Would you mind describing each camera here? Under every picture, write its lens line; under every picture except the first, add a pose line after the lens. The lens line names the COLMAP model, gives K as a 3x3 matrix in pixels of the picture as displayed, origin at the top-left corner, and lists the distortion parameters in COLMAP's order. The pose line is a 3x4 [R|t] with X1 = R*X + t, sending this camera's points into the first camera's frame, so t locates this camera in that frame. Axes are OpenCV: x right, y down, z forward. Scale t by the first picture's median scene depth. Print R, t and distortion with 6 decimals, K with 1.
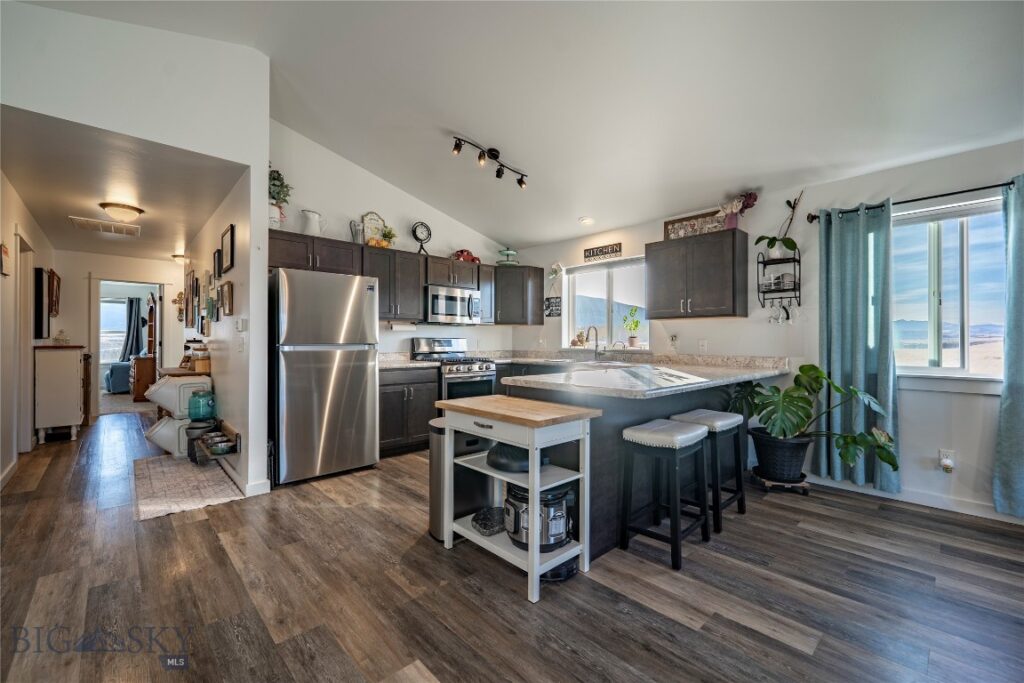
lens RADIAL K [[419.6, 0, 481.1], [0, 419.6, 334.9], [0, 0, 1]] dist [0.000017, 0.000000]
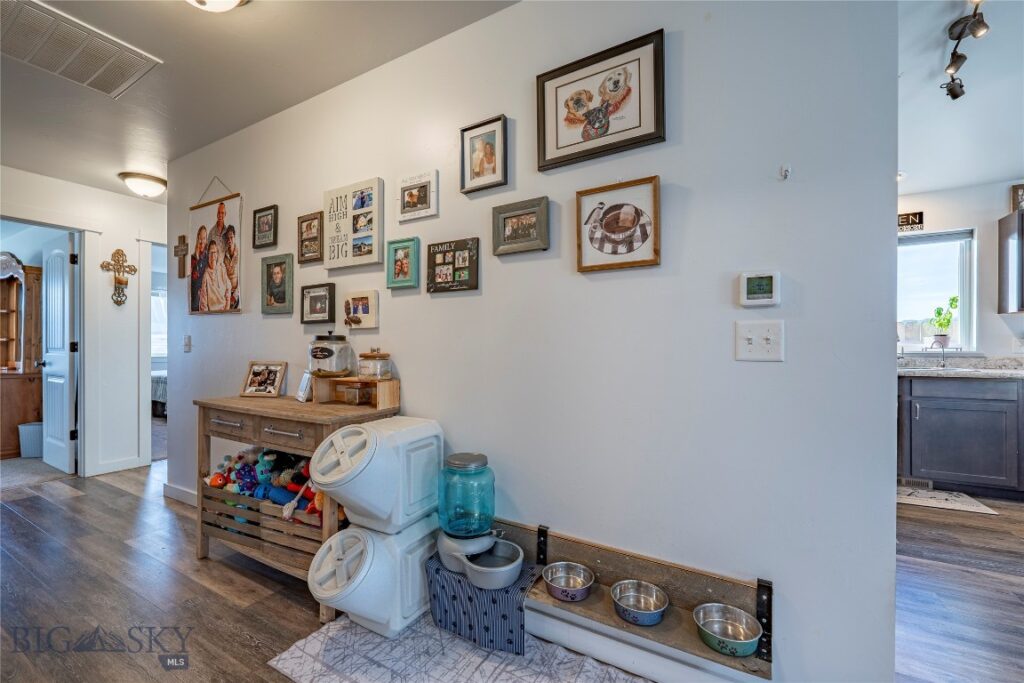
lens RADIAL K [[435.4, 0, 512.0], [0, 435.4, 341.5], [0, 0, 1]] dist [0.001518, 0.000379]
pose [[0.948850, 0.002117, 0.315720, -0.839887], [-0.002899, 0.999994, 0.002005, 0.021813], [-0.315713, -0.002818, 0.948850, 0.650089]]
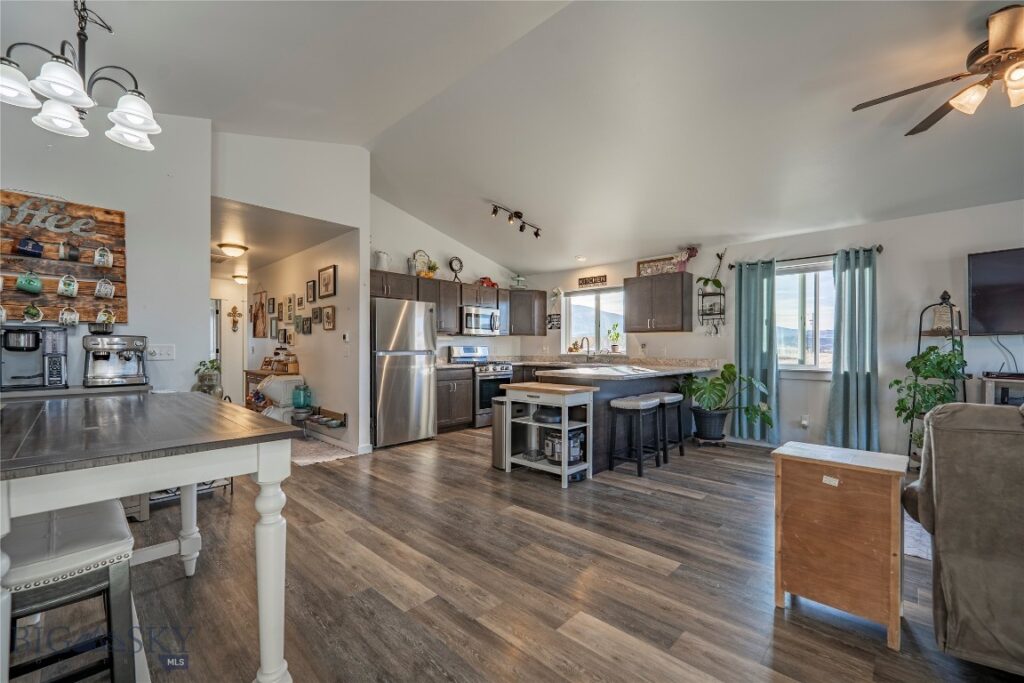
lens RADIAL K [[420.0, 0, 493.8], [0, 420.0, 344.4], [0, 0, 1]] dist [-0.000587, -0.000060]
pose [[0.997360, -0.000563, 0.072607, -0.166340], [0.000120, 0.999981, 0.006109, -0.008047], [-0.072610, -0.006084, 0.997342, -0.427708]]
